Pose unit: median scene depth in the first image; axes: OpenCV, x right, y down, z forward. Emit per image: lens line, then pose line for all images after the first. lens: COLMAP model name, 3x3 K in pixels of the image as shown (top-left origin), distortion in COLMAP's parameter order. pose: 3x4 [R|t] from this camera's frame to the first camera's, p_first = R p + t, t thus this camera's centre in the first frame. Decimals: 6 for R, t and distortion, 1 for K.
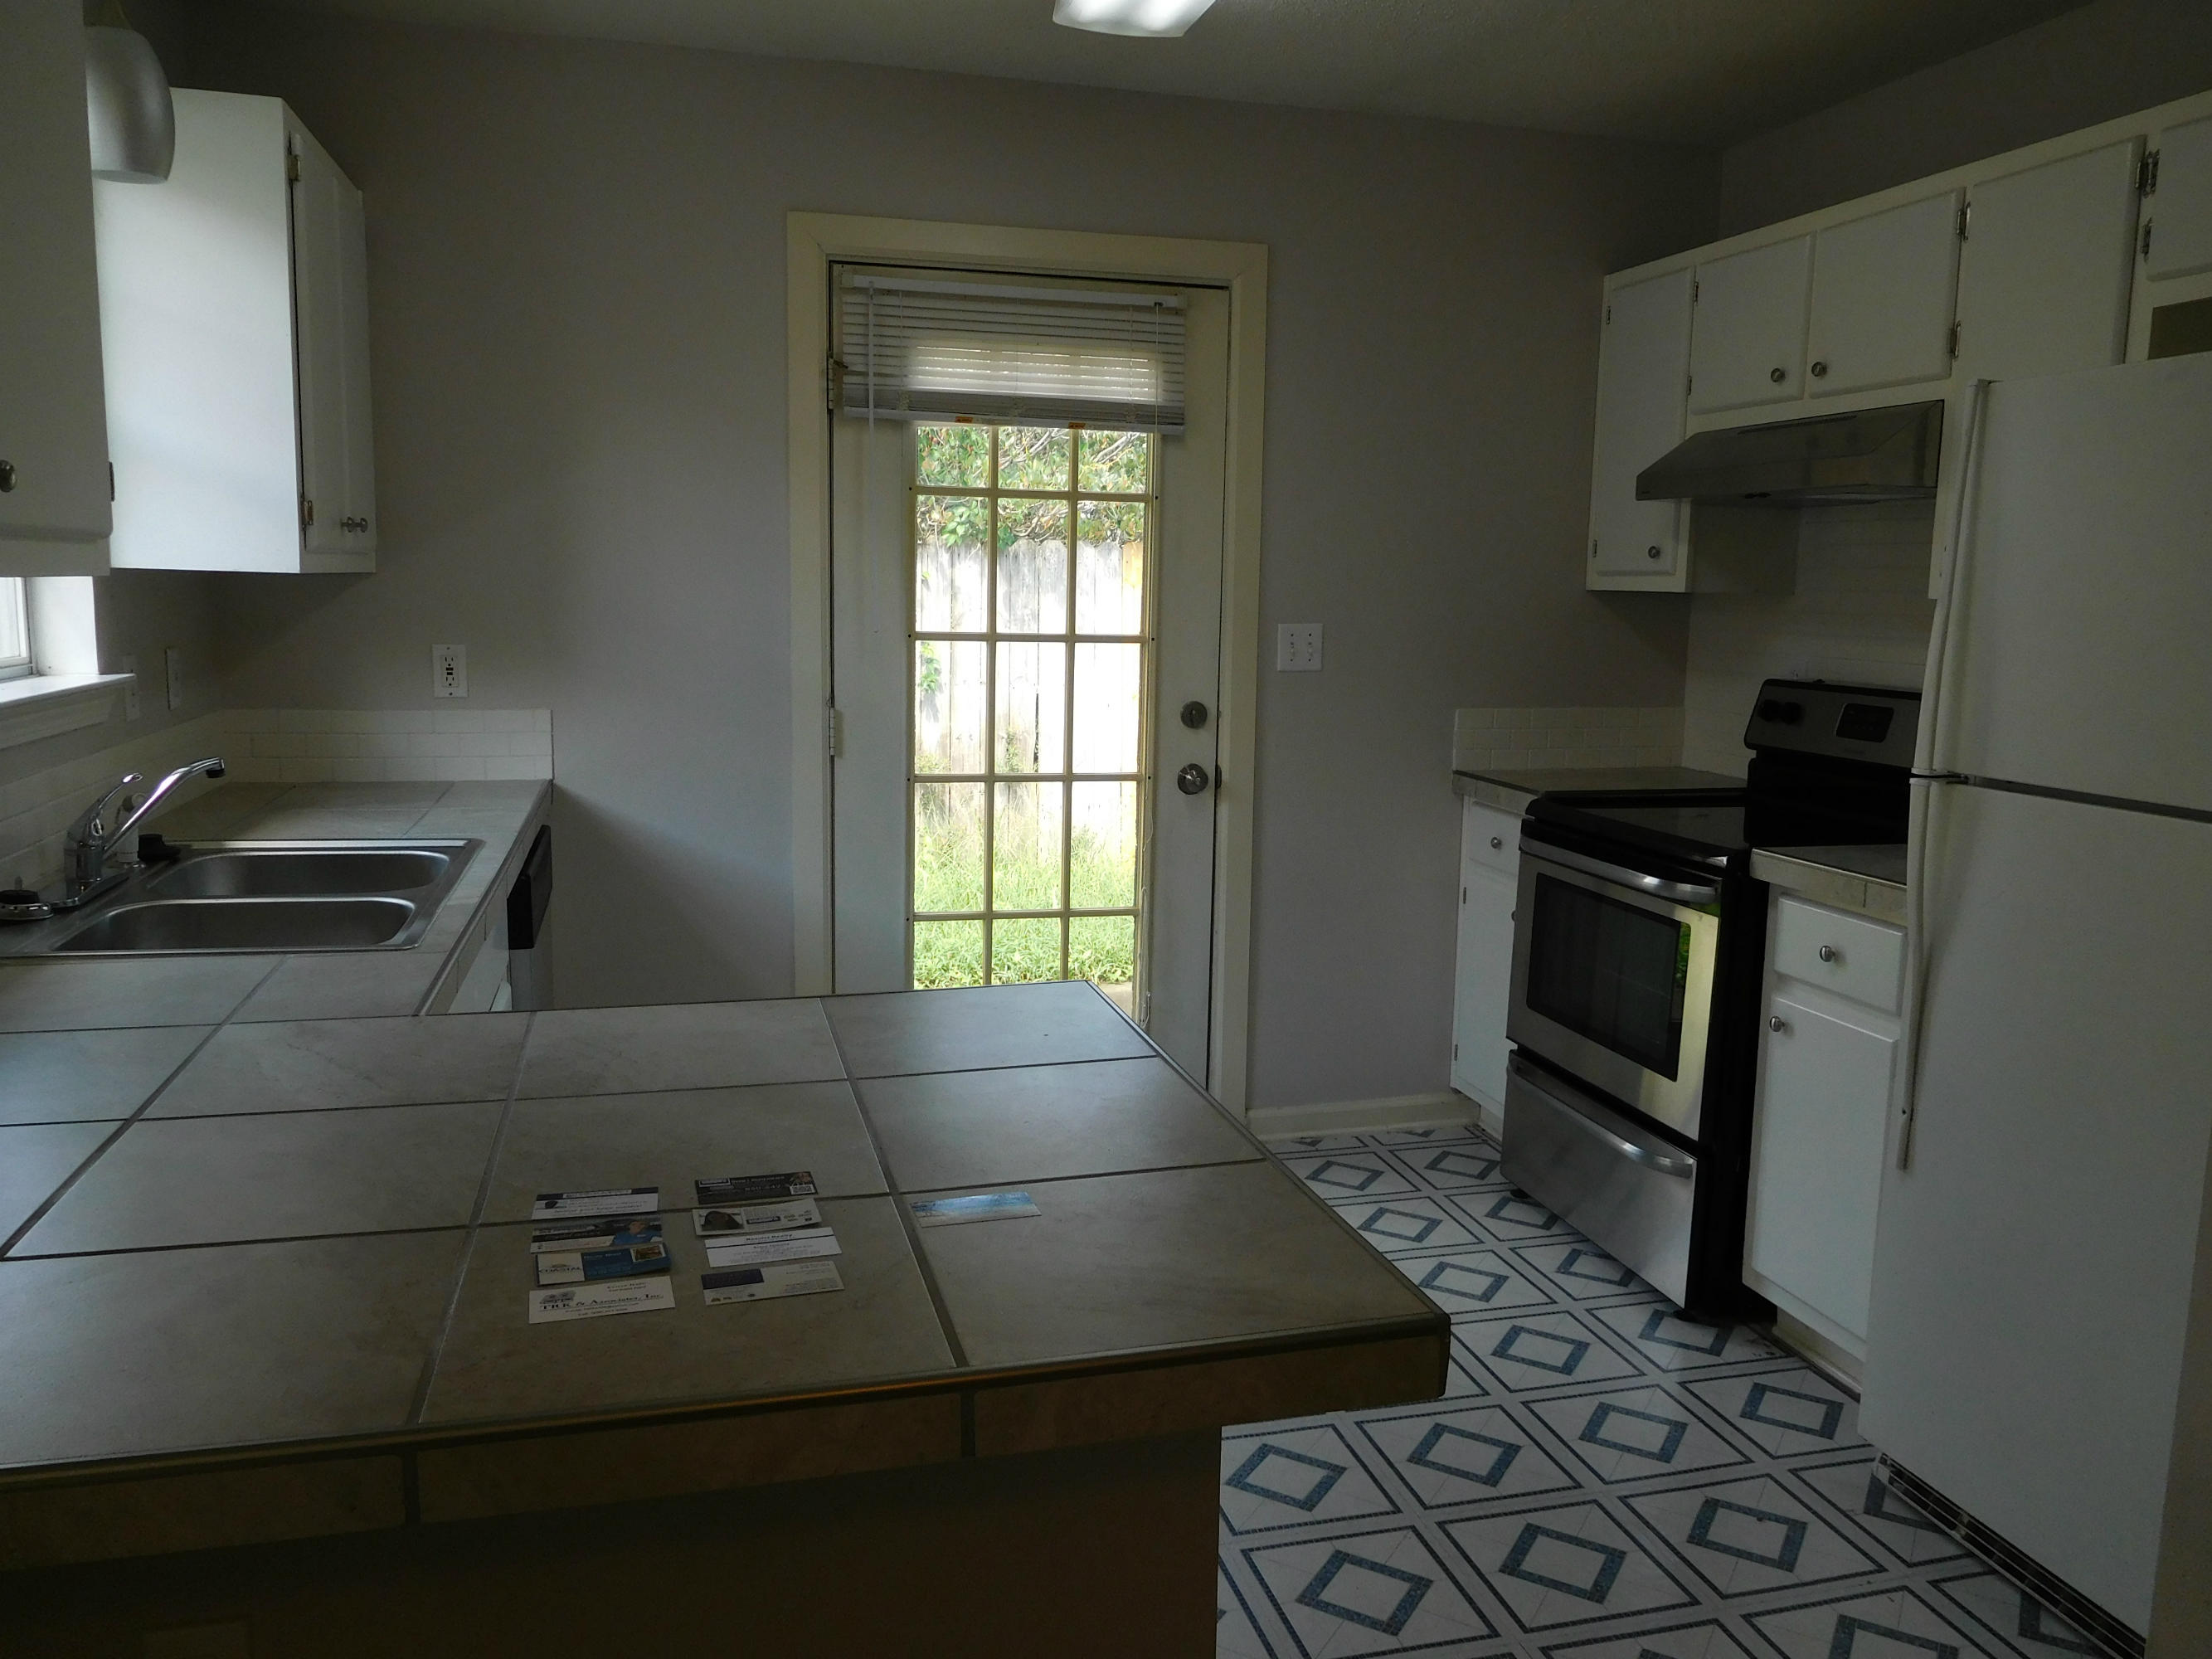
lens RADIAL K [[1619.3, 0, 1106.6], [0, 1619.3, 820.7], [0, 0, 1]] dist [-0.026340, -0.002908]
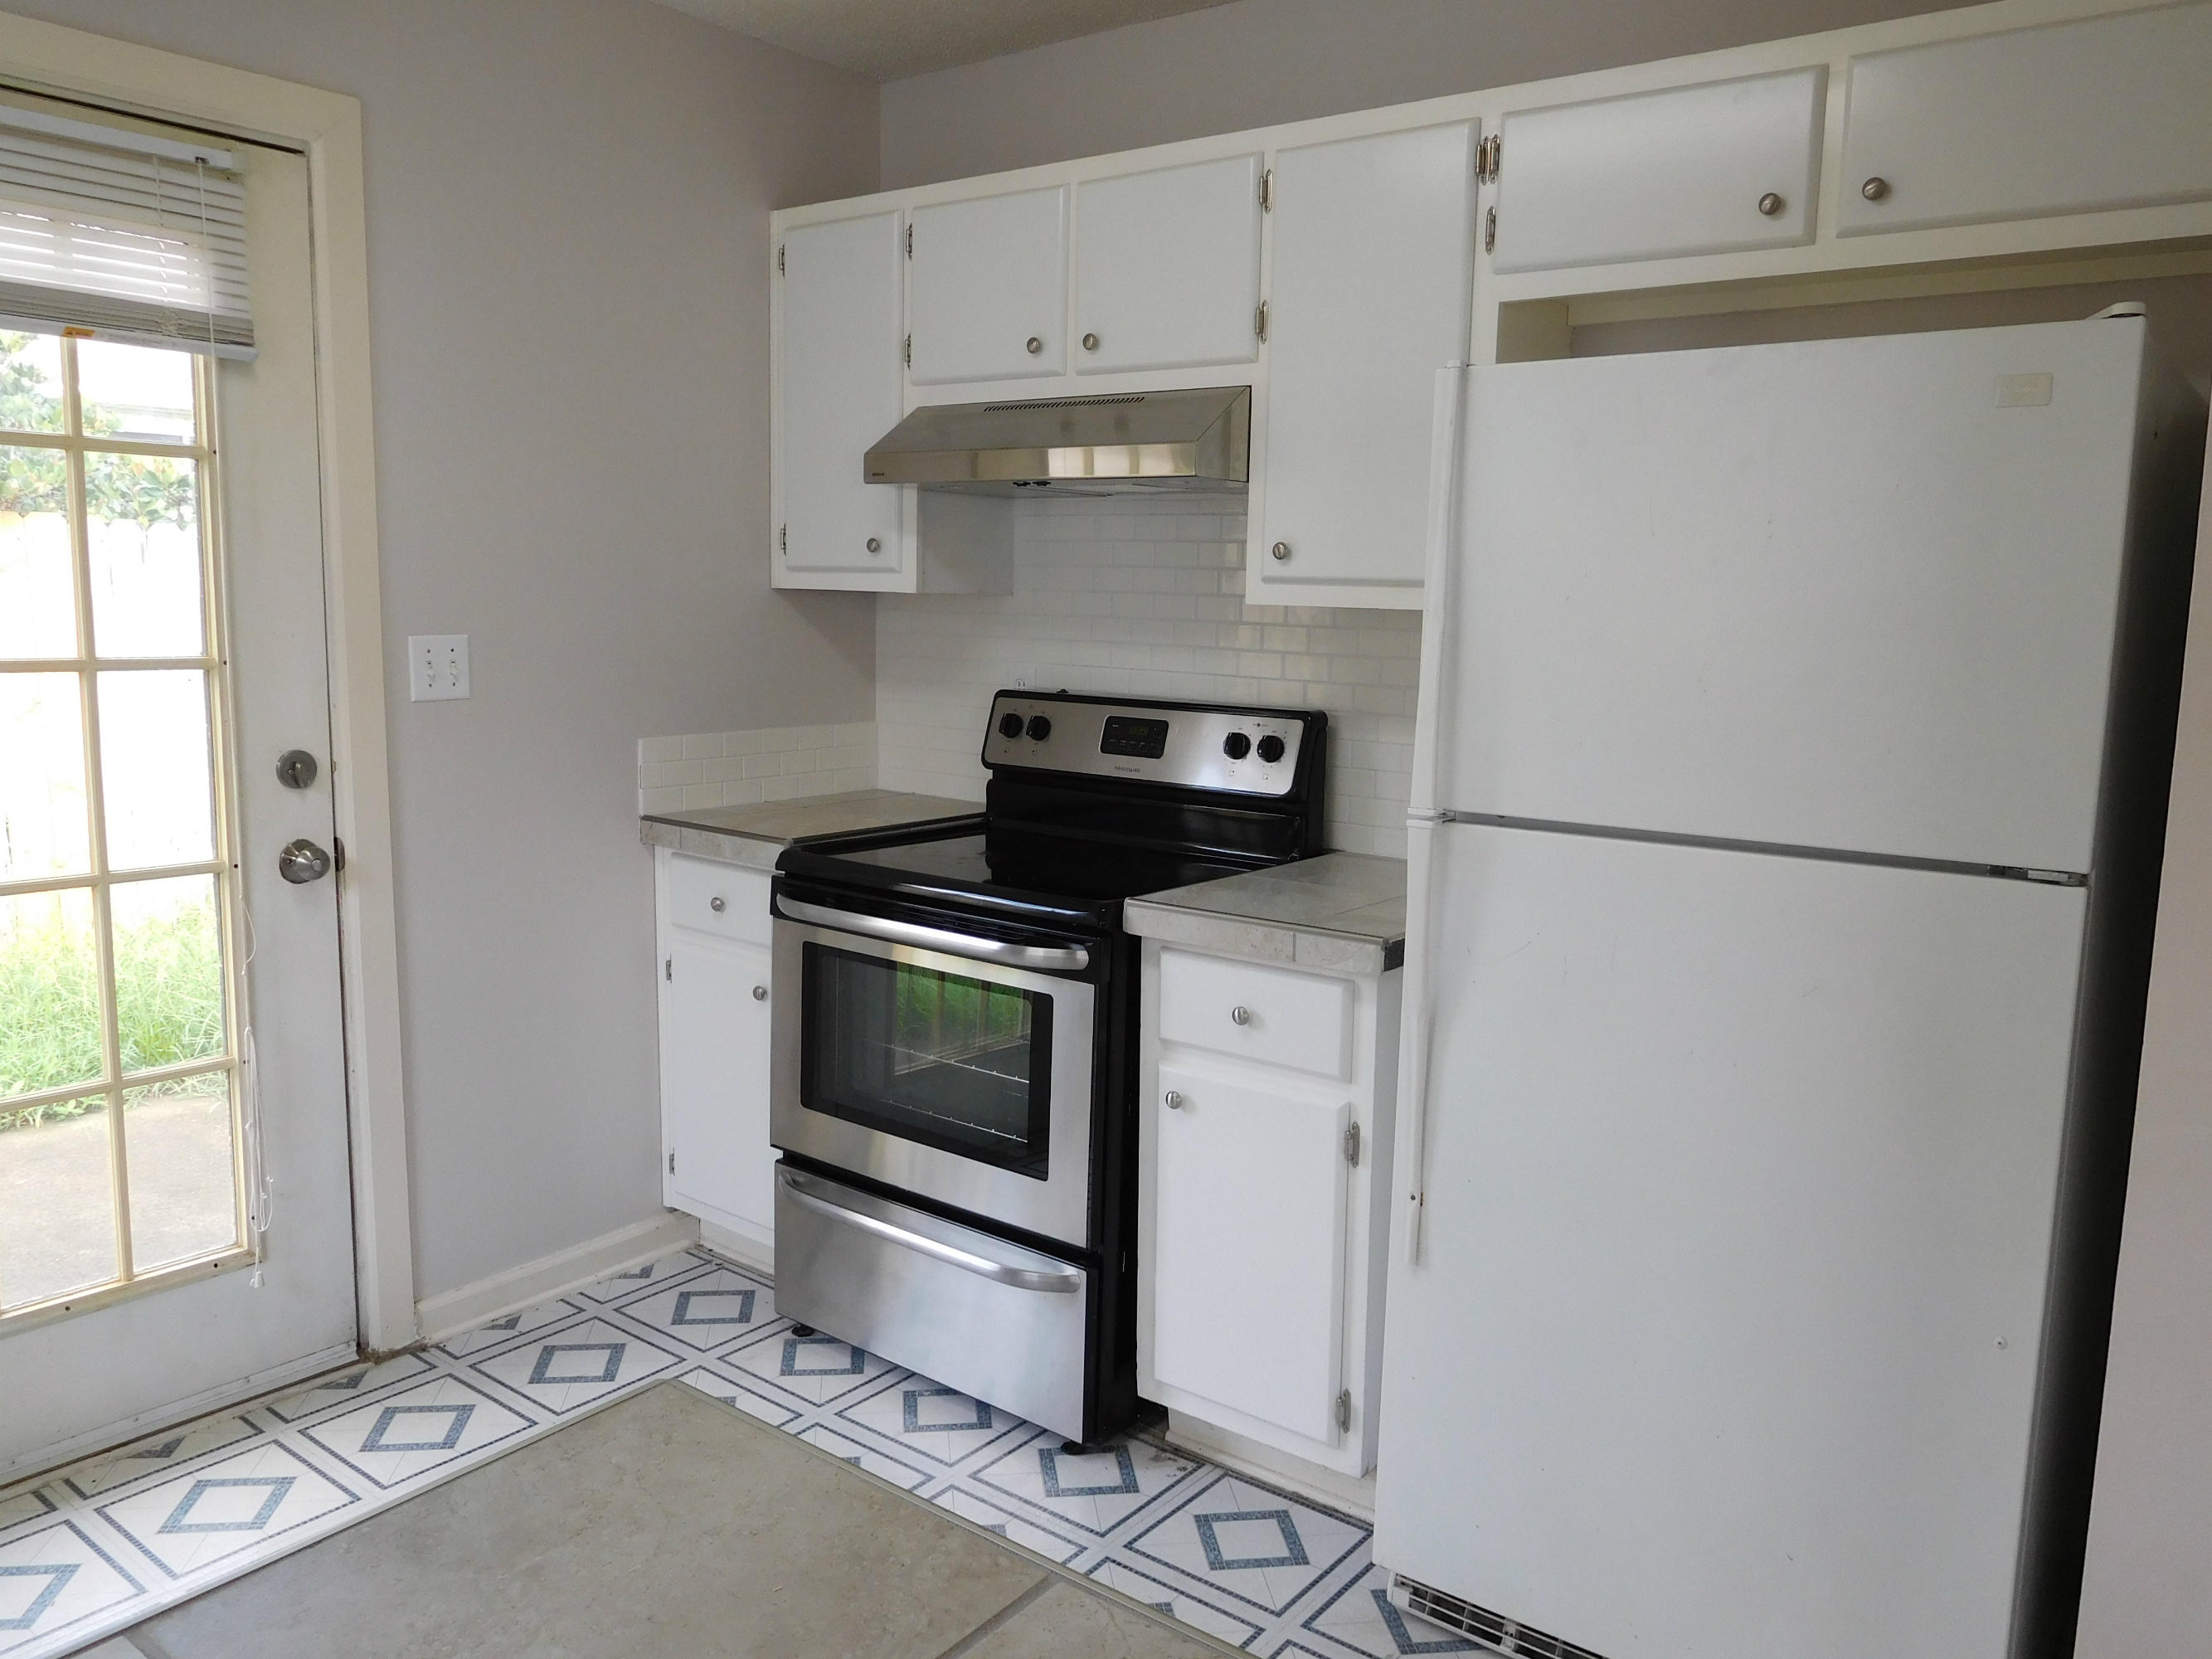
lens RADIAL K [[1619.3, 0, 1090.8], [0, 1619.3, 834.7], [0, 0, 1]] dist [-0.026340, -0.002908]
pose [[0.790744, -0.087909, 0.605802, -0.100619], [0.077106, 0.996056, 0.043894, -0.043253], [-0.607271, 0.012002, 0.794404, 0.256317]]
